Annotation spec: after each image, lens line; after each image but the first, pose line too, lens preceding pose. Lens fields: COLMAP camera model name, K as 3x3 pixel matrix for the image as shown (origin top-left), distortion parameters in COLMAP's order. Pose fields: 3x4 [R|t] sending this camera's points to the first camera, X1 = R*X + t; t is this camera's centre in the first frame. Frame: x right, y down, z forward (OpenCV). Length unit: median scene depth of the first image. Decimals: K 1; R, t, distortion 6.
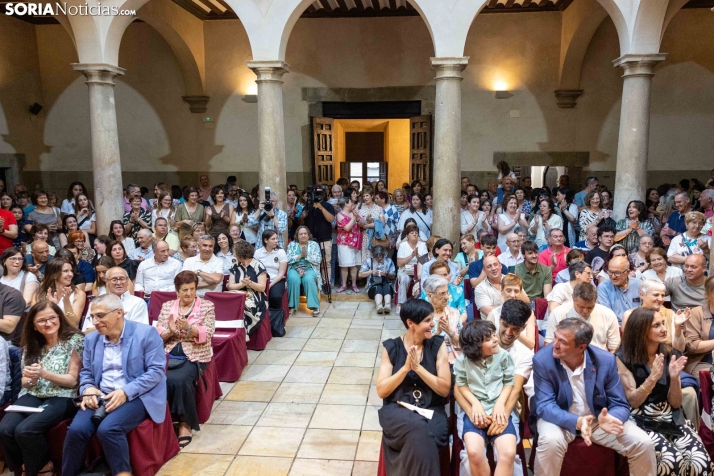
lens RADIAL K [[582.6, 0, 357.0], [0, 582.6, 238.0], [0, 0, 1]] dist [-0.003581, -0.003001]
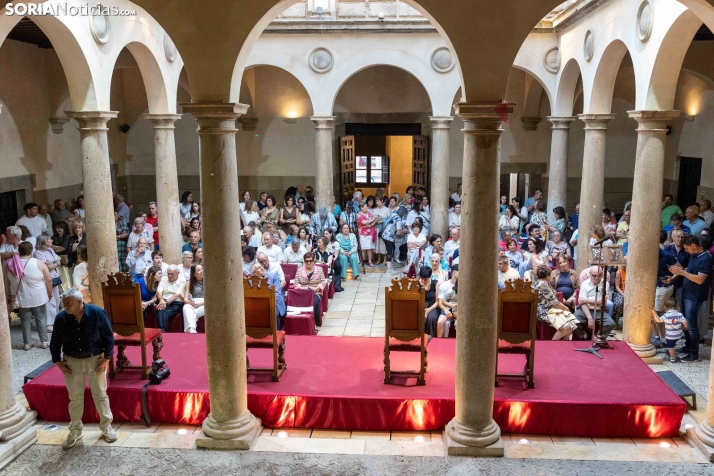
lens RADIAL K [[780.6, 0, 357.0], [0, 780.6, 238.0], [0, 0, 1]] dist [-0.008833, -0.017173]
pose [[0.999130, -0.000962, 0.041697, -0.109585], [-0.000626, 0.999276, 0.038039, -0.044581], [-0.041703, -0.038032, 0.998406, -0.771331]]
